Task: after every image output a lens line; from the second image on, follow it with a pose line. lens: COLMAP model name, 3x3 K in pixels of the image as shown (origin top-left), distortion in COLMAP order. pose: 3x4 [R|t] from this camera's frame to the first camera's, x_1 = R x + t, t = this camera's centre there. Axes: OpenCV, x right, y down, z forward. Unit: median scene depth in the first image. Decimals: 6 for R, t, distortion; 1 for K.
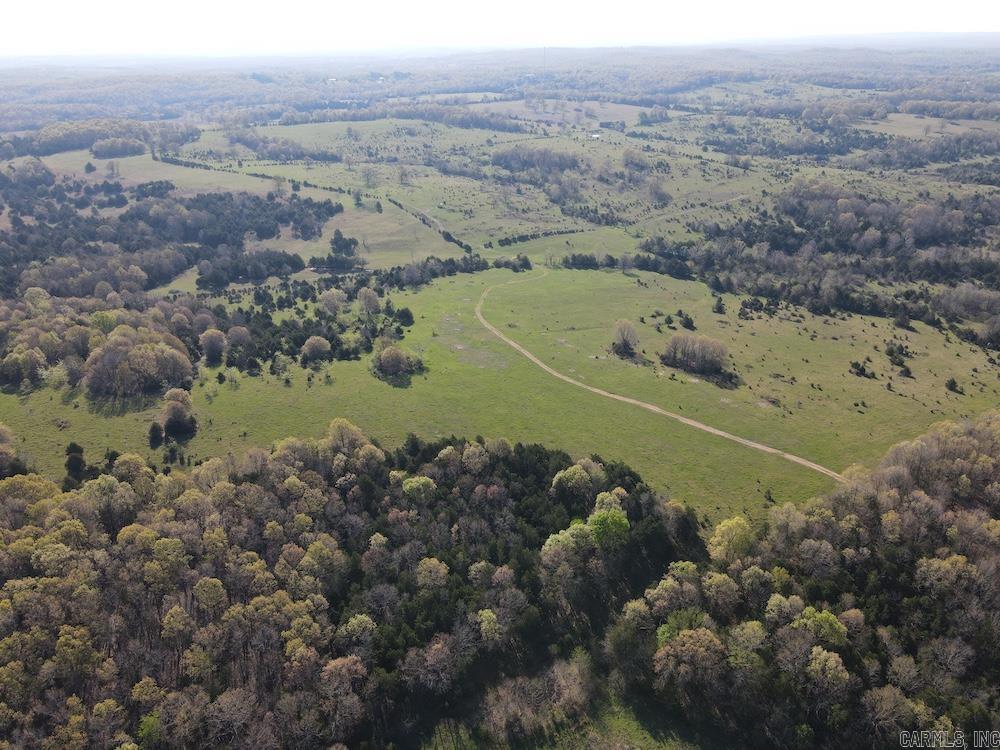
lens RADIAL K [[733.2, 0, 500.0], [0, 733.2, 375.0], [0, 0, 1]] dist [0.007653, 0.009321]
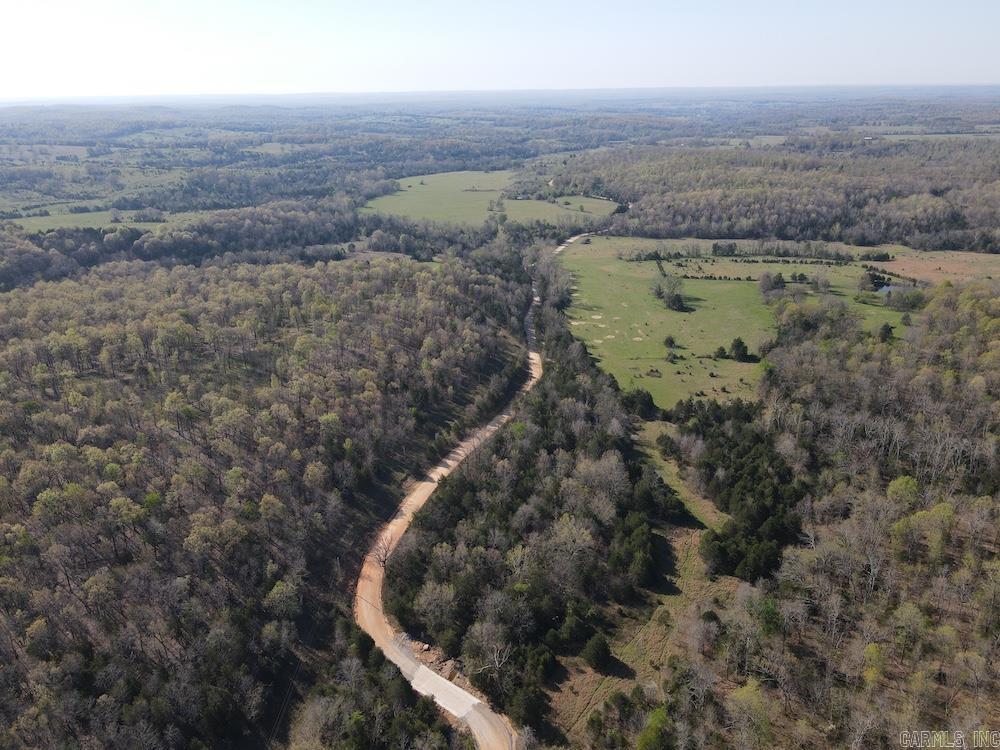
lens RADIAL K [[733.2, 0, 500.0], [0, 733.2, 375.0], [0, 0, 1]] dist [0.007653, 0.009321]
pose [[0.773968, -0.228630, 0.590509, -0.117600], [0.269130, 0.962895, 0.020064, 0.221900], [-0.573186, 0.143395, 0.806781, -0.469993]]
